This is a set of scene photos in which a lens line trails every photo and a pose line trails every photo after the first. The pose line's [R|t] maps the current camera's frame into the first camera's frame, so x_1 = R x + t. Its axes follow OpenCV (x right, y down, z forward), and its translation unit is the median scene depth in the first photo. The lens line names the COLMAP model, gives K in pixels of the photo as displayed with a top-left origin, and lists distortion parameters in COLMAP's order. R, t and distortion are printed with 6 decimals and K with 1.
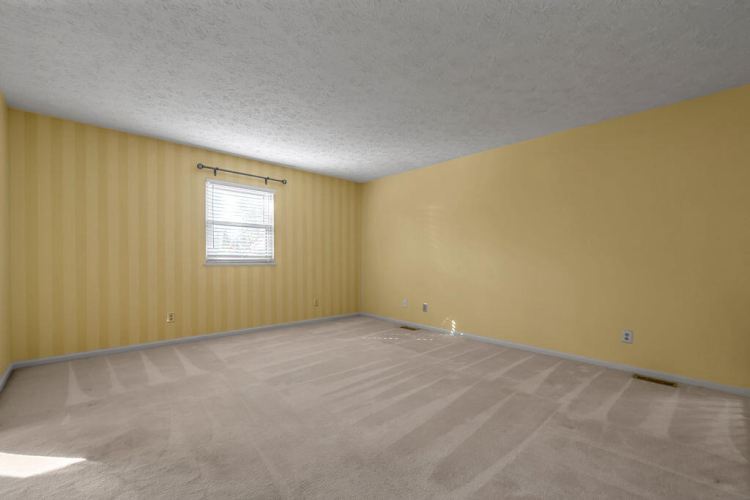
lens RADIAL K [[314.4, 0, 369.8], [0, 314.4, 261.2], [0, 0, 1]] dist [-0.006636, 0.001057]
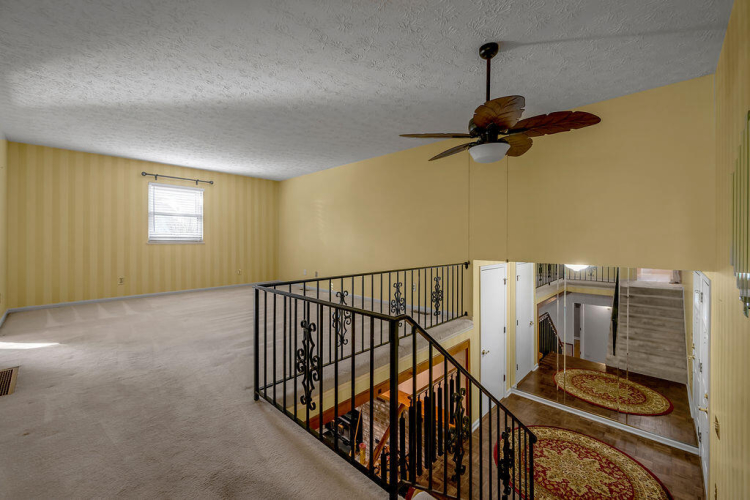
lens RADIAL K [[314.4, 0, 365.0], [0, 314.4, 235.8], [0, 0, 1]] dist [-0.006636, 0.001057]
pose [[0.998930, -0.006556, 0.045783, 0.363547], [0.007673, 0.999676, -0.024257, 0.016714], [-0.045610, 0.024582, 0.998657, -0.420328]]
